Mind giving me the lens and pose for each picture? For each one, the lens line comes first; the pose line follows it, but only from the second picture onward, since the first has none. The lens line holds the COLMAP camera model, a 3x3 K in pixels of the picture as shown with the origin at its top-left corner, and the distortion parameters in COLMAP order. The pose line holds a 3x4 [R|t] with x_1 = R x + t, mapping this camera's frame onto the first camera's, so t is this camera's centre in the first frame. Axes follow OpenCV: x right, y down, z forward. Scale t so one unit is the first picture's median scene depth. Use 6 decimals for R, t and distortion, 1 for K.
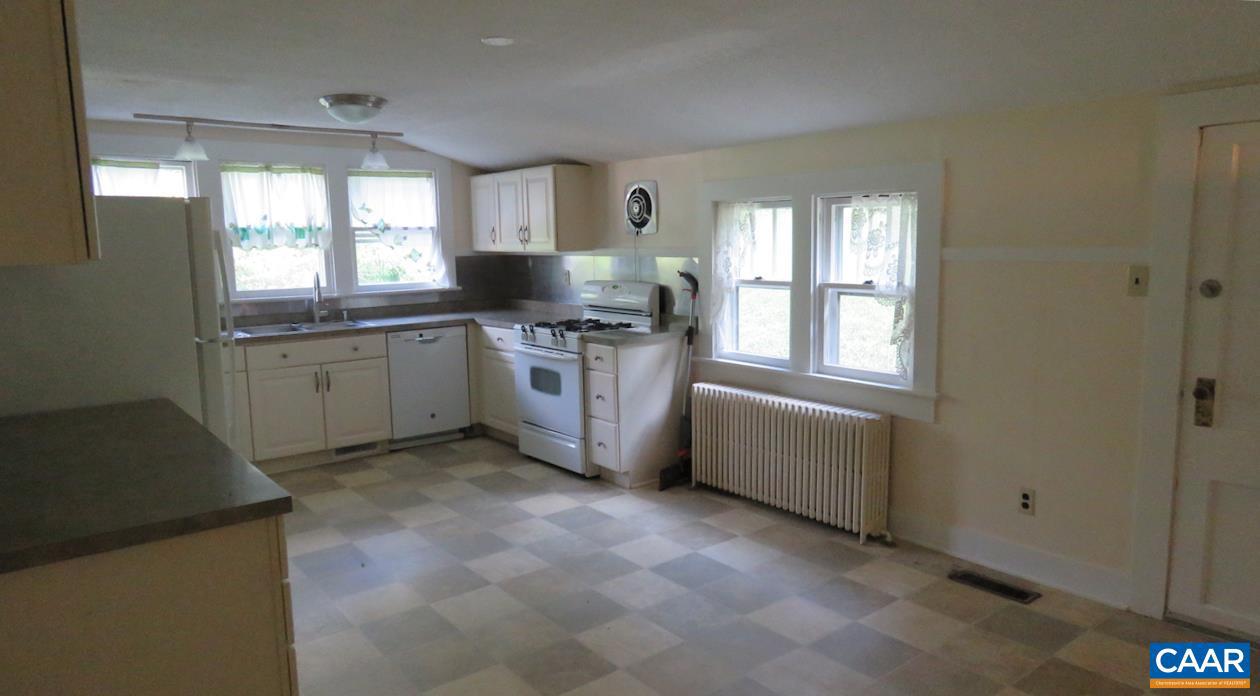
lens RADIAL K [[804.7, 0, 630.3], [0, 804.7, 351.1], [0, 0, 1]] dist [0.009149, 0.004944]
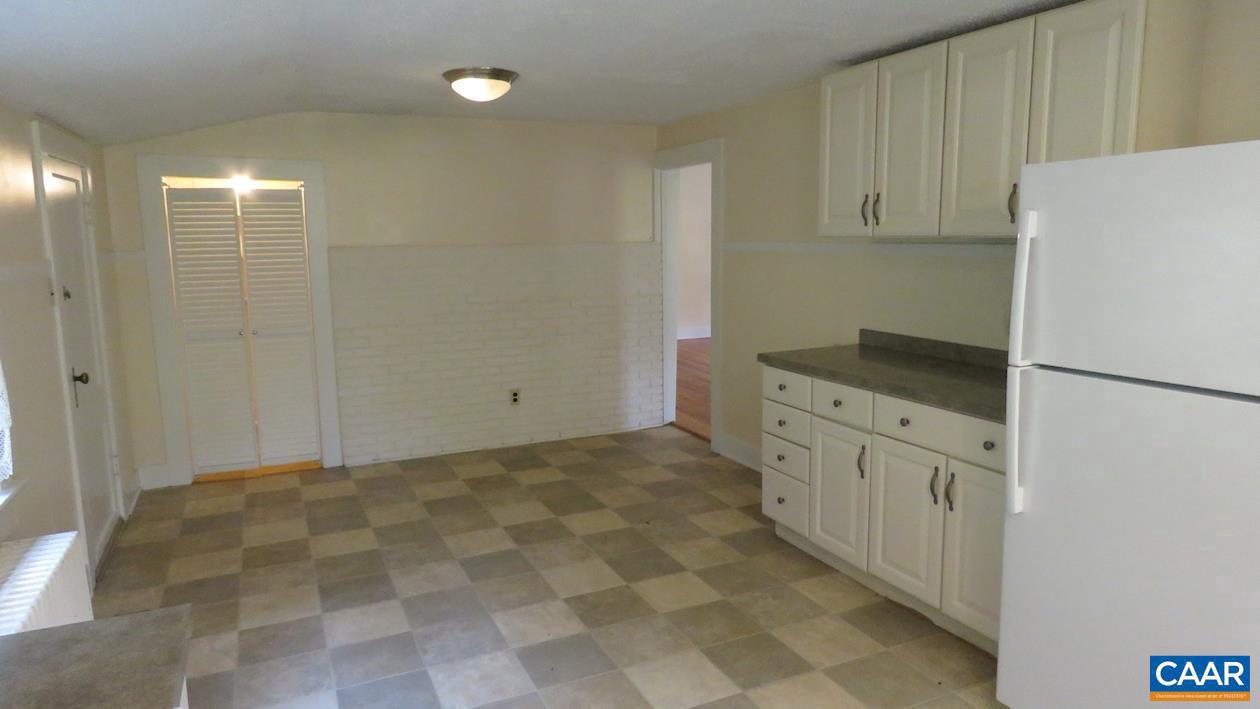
lens RADIAL K [[804.7, 0, 629.9], [0, 804.7, 355.4], [0, 0, 1]] dist [0.009149, 0.004944]
pose [[-0.972174, -0.006065, 0.234183, -0.360347], [0.057821, 0.962524, 0.264963, -0.246540], [-0.227013, 0.271130, -0.935389, 1.849960]]
